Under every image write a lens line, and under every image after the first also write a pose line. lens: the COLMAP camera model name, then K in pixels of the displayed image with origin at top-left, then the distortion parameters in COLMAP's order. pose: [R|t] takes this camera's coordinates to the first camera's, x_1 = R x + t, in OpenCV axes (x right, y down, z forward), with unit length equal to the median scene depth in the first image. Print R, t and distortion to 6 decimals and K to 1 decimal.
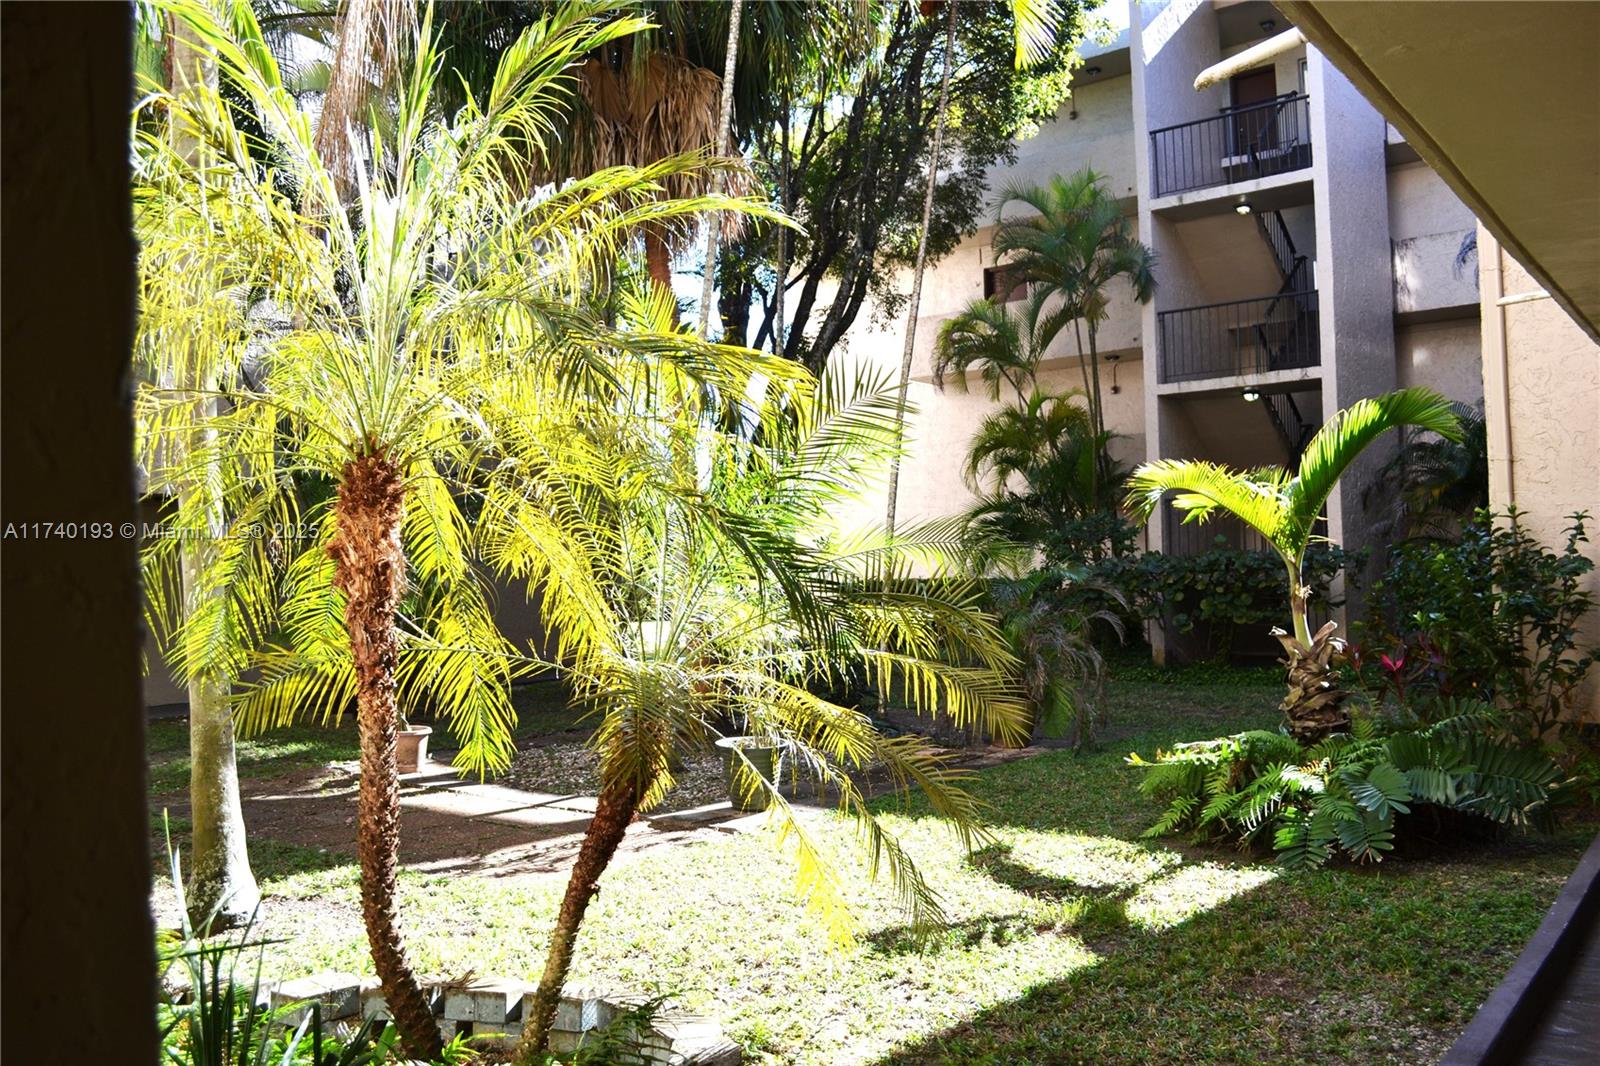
lens RADIAL K [[1275.9, 0, 799.1], [0, 1275.9, 533.6], [0, 0, 1]] dist [-0.076018, -0.007323]
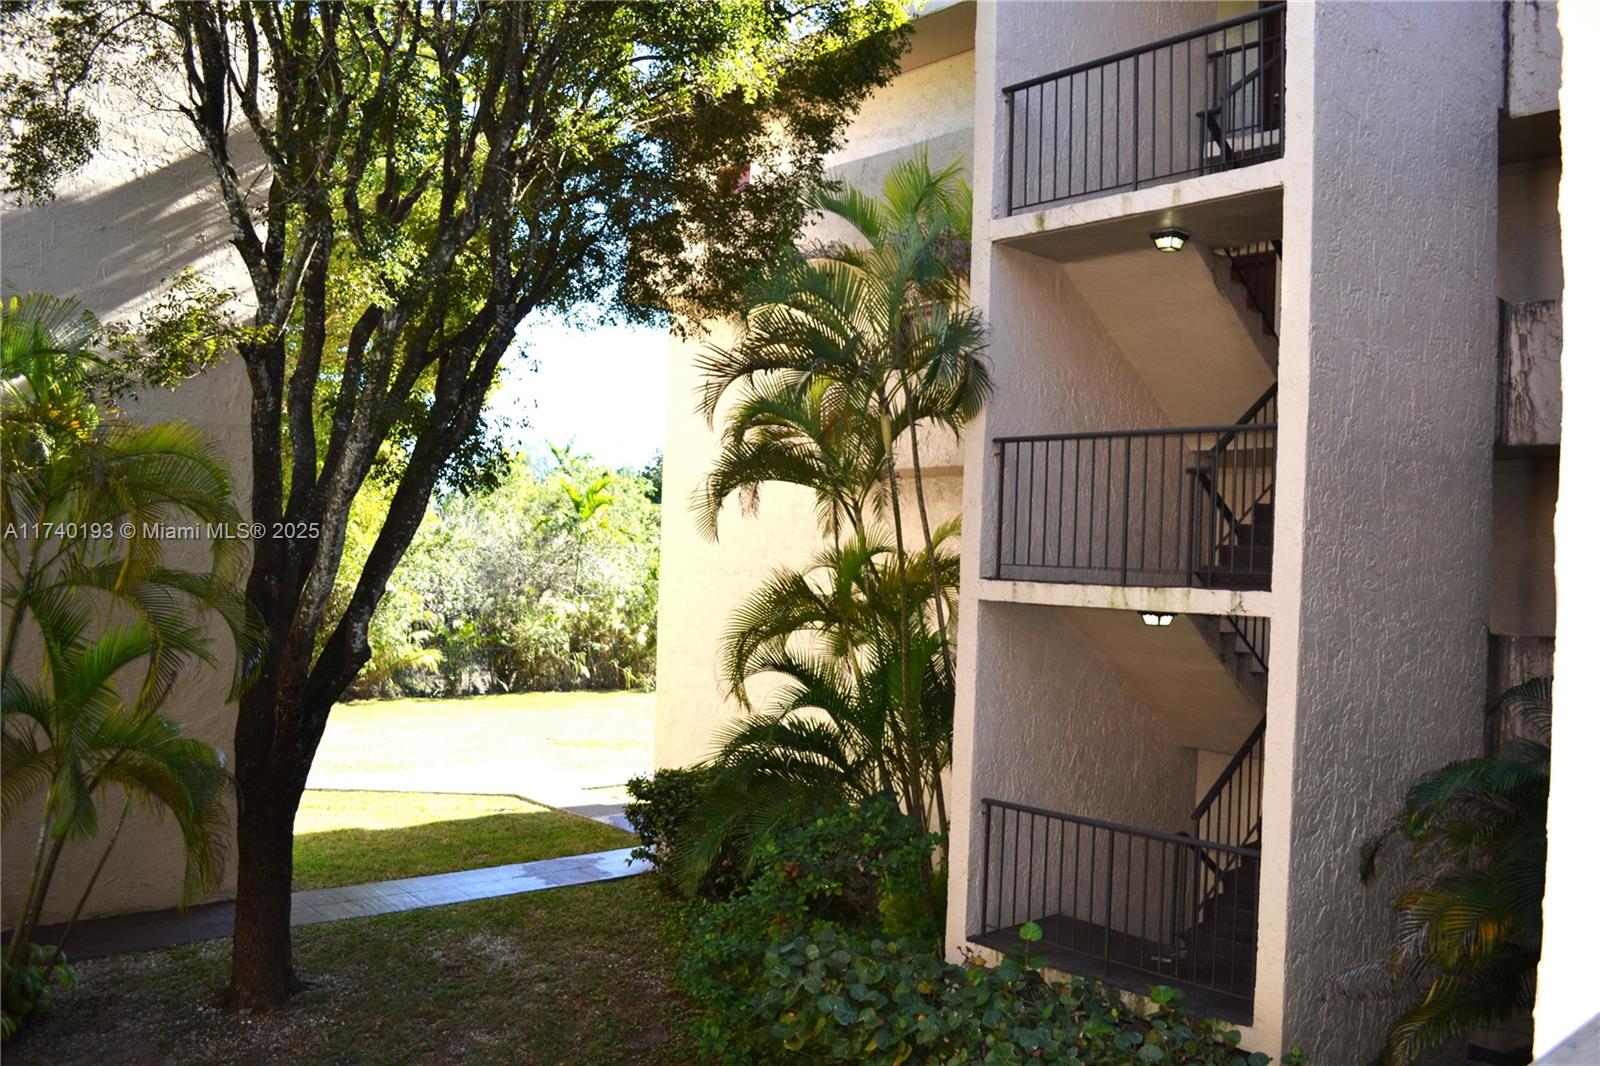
lens RADIAL K [[1275.9, 0, 800.8], [0, 1275.9, 532.5], [0, 0, 1]] dist [-0.076018, -0.007323]
pose [[0.982141, 0.049749, -0.181450, 0.304385], [-0.044656, 0.998488, 0.032047, -0.150809], [0.182770, -0.023372, 0.982878, 0.475108]]
